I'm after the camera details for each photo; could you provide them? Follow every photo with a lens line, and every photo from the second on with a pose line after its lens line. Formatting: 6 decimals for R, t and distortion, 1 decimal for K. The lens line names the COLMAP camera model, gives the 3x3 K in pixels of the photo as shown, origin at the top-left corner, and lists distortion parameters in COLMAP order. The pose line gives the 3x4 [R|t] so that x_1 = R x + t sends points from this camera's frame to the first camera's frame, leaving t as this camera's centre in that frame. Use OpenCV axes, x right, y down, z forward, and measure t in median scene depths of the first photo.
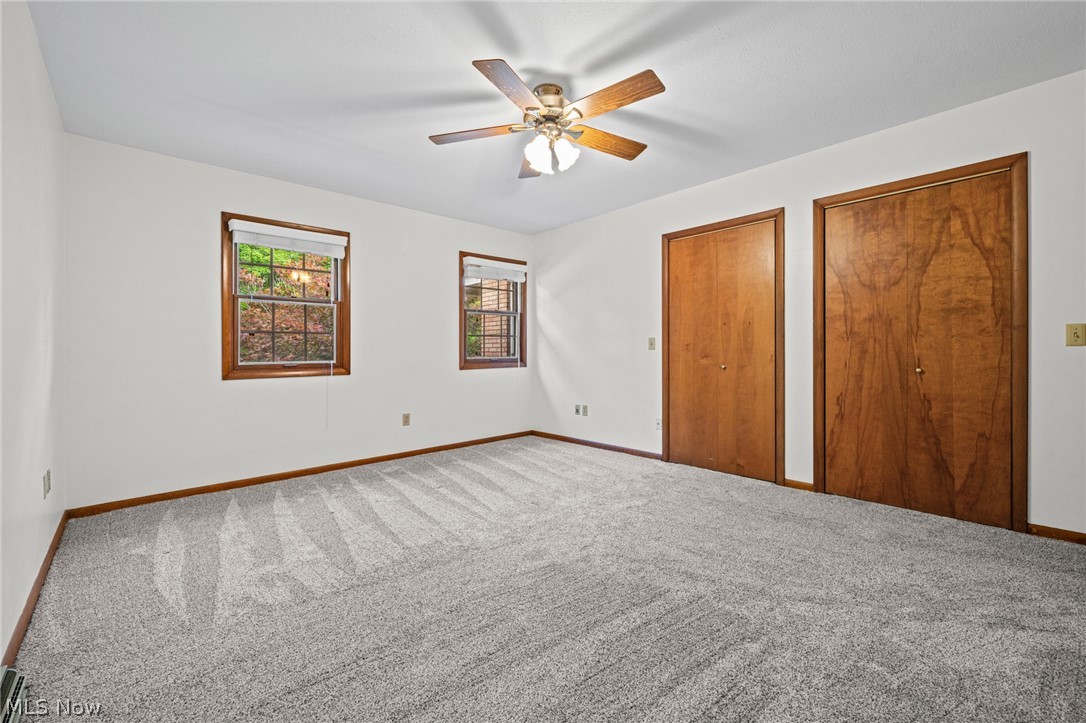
lens RADIAL K [[434.5, 0, 534.6], [0, 434.5, 351.7], [0, 0, 1]] dist [-0.000369, 0.000366]
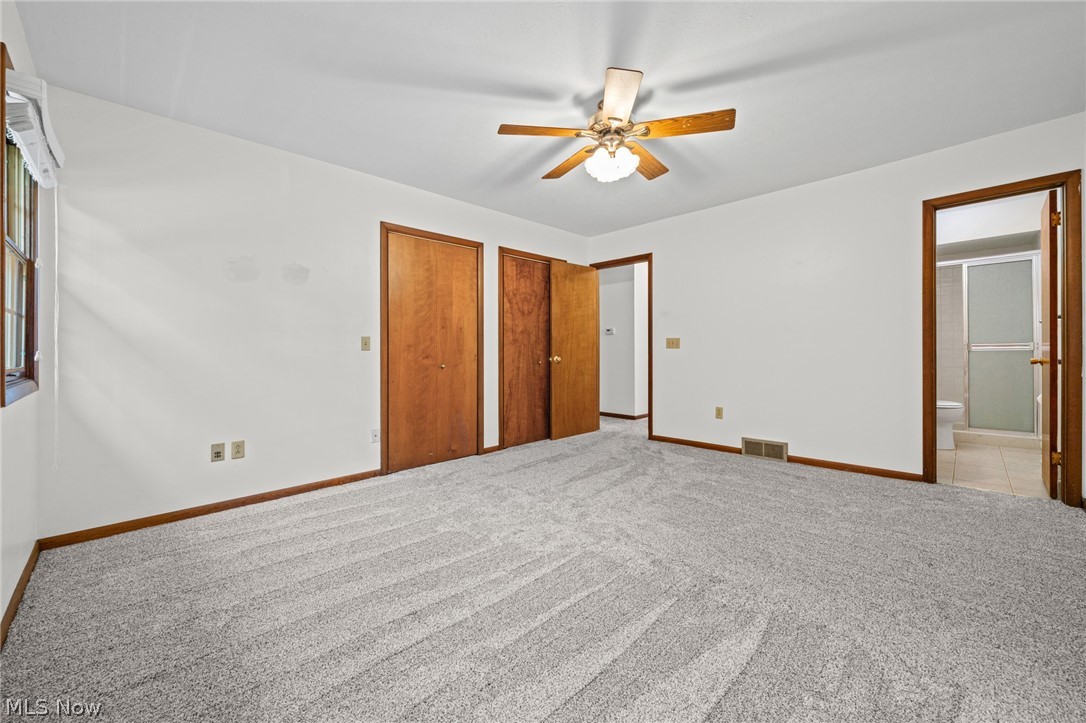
lens RADIAL K [[434.5, 0, 537.9], [0, 434.5, 353.1], [0, 0, 1]] dist [-0.000369, 0.000366]
pose [[-0.036232, -0.000150, 0.999343, -0.685465], [0.006024, 0.999982, 0.000369, 0.002367], [-0.999325, 0.006033, -0.036230, 0.804077]]
